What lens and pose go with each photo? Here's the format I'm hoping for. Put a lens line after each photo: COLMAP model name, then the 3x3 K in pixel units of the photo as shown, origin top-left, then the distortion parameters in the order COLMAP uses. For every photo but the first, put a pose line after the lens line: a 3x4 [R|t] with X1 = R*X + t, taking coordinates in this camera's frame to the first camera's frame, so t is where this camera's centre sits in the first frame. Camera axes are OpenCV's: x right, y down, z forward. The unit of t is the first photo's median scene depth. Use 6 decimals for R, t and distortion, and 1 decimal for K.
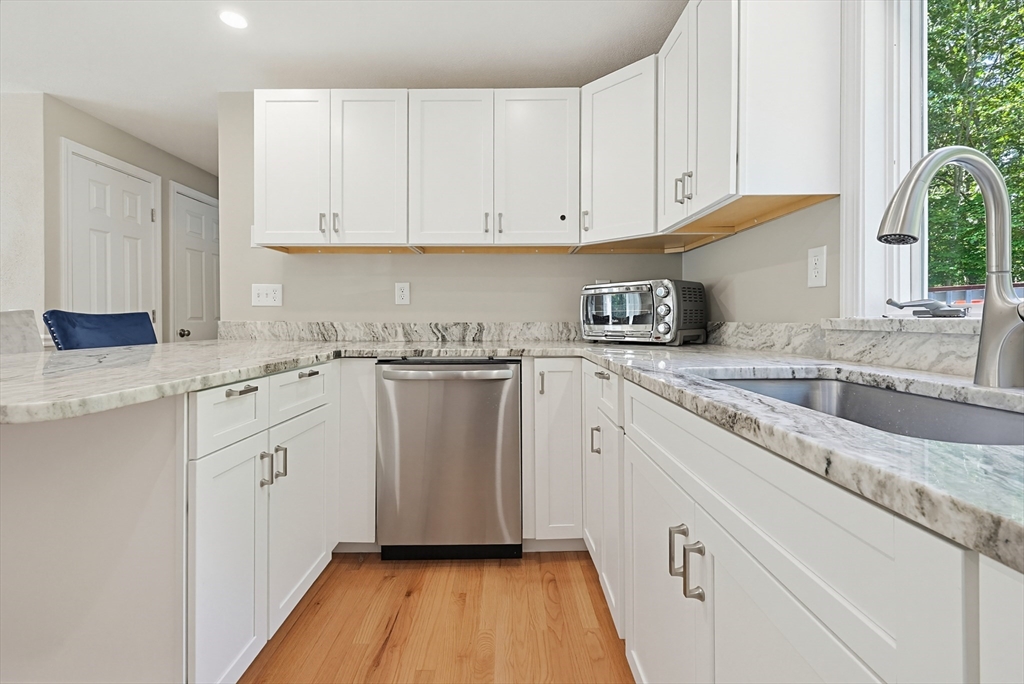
lens RADIAL K [[448.4, 0, 503.3], [0, 448.4, 322.6], [0, 0, 1]] dist [-0.007593, 0.000152]
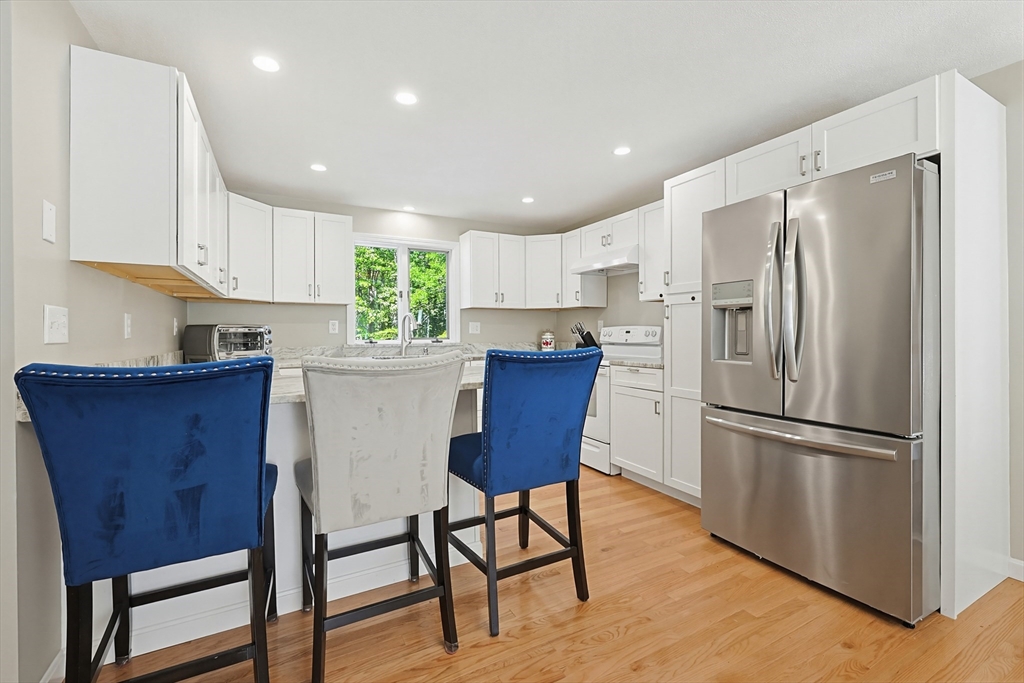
lens RADIAL K [[431.1, 0, 511.7], [0, 431.1, 332.4], [0, 0, 1]] dist [0.000540, 0.000038]
pose [[-0.480628, 0.004300, 0.876914, -1.711808], [0.013088, 0.999912, 0.002270, -0.058224], [-0.876827, 0.012568, -0.480642, 0.973690]]
